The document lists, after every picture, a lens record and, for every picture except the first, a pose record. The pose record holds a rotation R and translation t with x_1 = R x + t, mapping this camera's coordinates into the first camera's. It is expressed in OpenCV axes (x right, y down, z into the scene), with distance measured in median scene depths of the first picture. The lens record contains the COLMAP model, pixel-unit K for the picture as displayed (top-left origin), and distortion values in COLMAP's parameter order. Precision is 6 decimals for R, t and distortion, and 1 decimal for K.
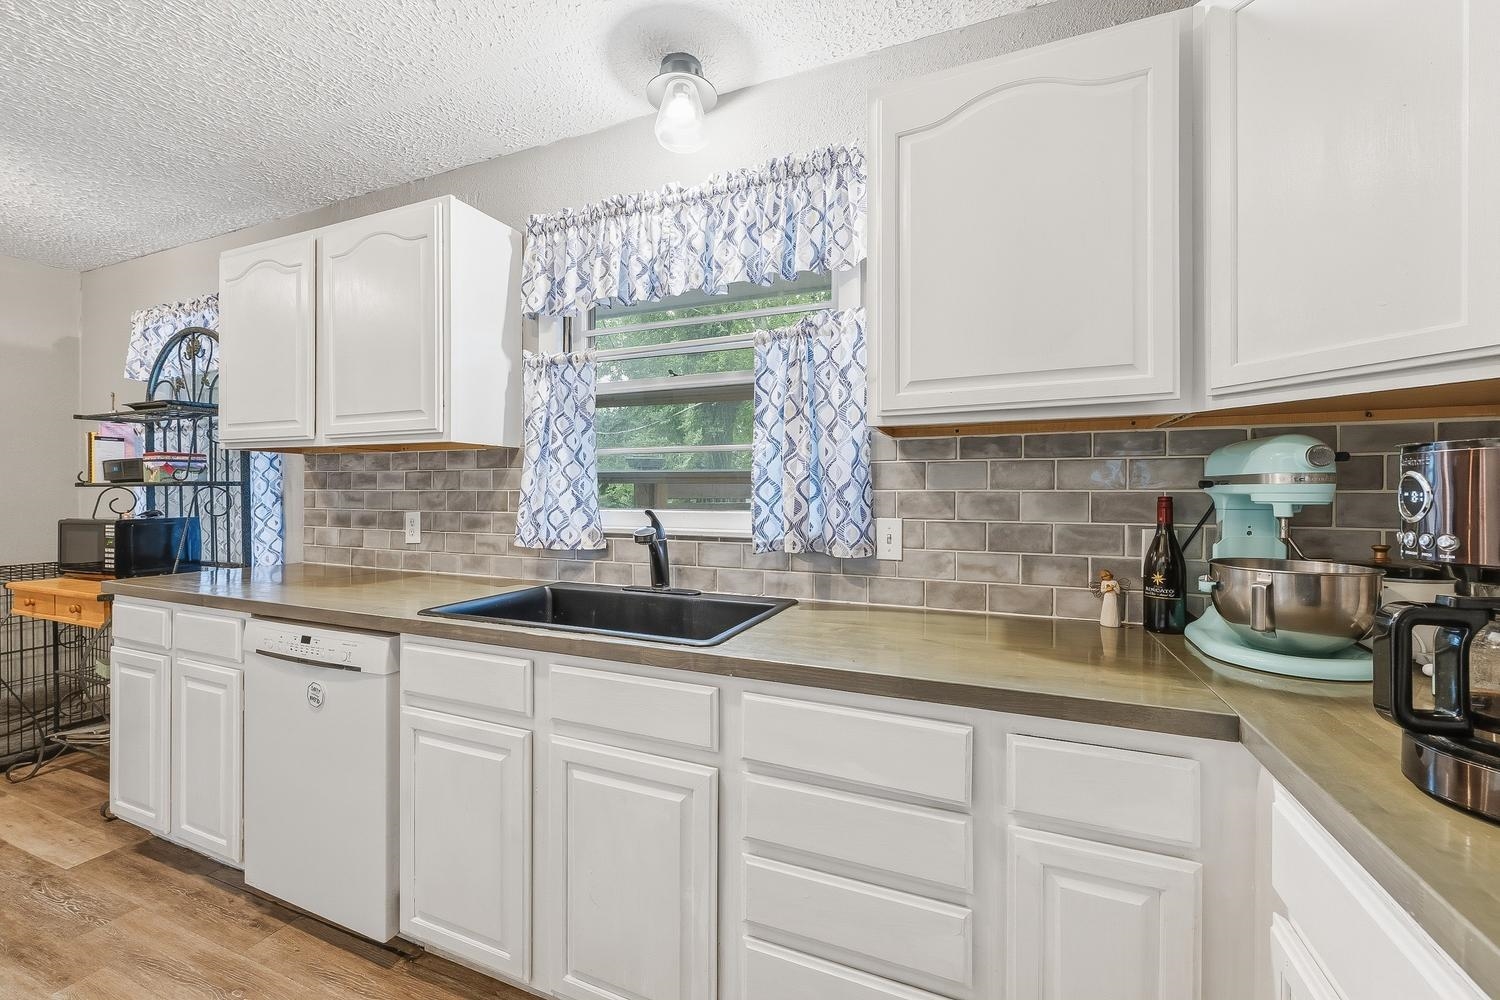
lens RADIAL K [[603.7, 0, 754.3], [0, 603.7, 497.4], [0, 0, 1]] dist [-0.003345, 0.000300]
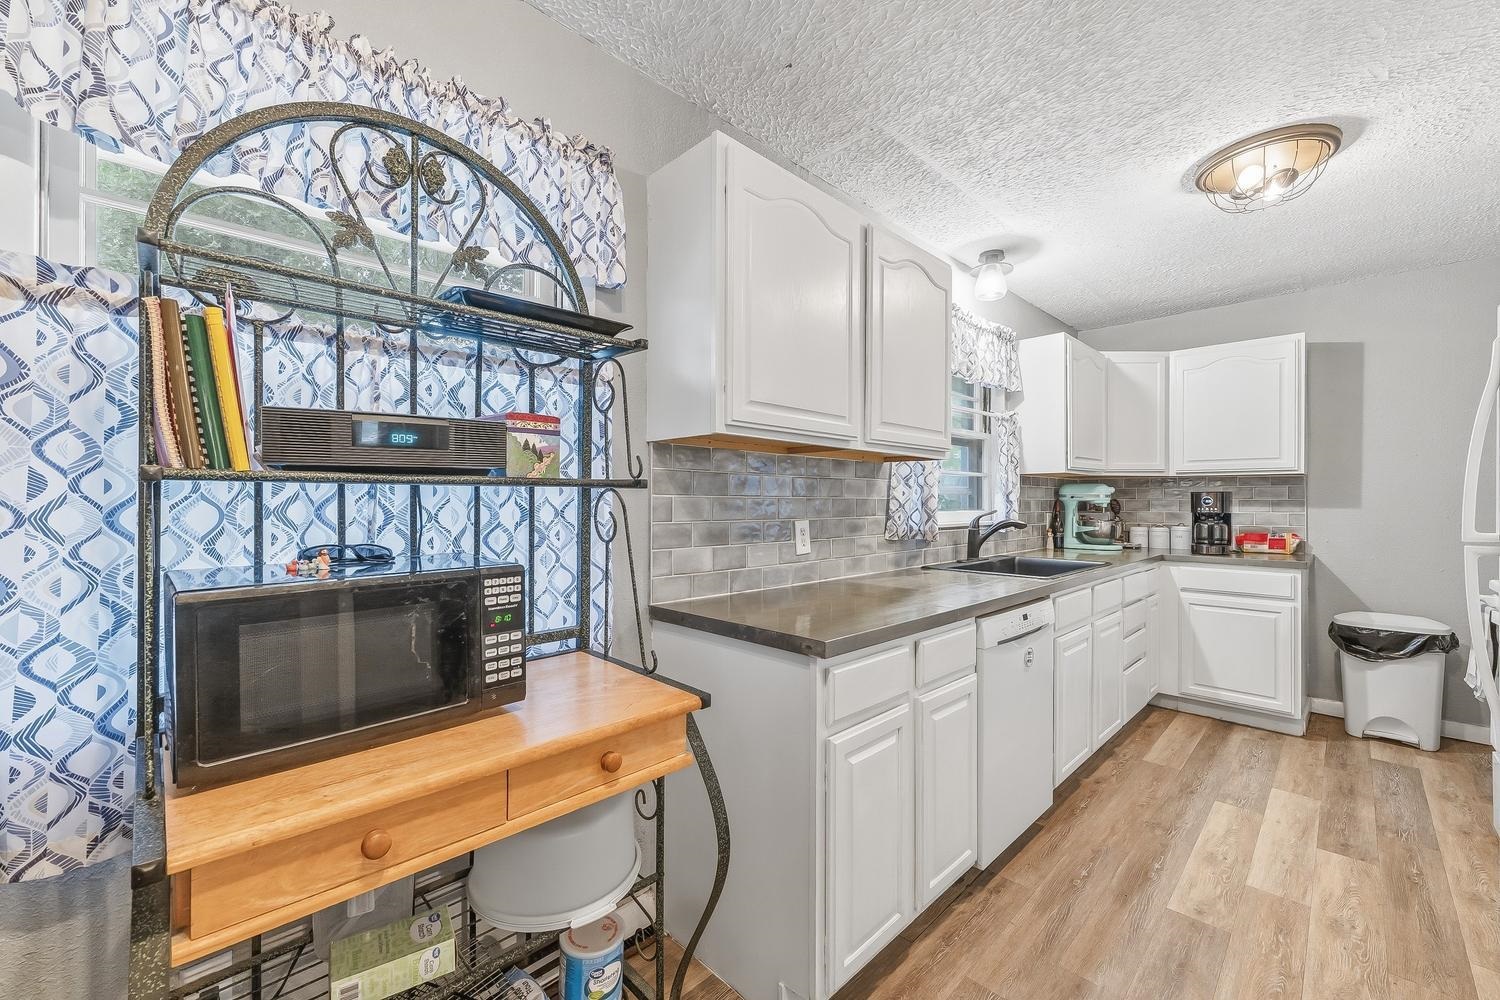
lens RADIAL K [[603.7, 0, 752.7], [0, 603.7, 500.4], [0, 0, 1]] dist [-0.003345, 0.000300]
pose [[0.390573, -0.002200, 0.920570, -1.456463], [0.004604, 0.999989, 0.000436, -0.007702], [-0.920561, 0.004068, 0.390578, 0.704643]]
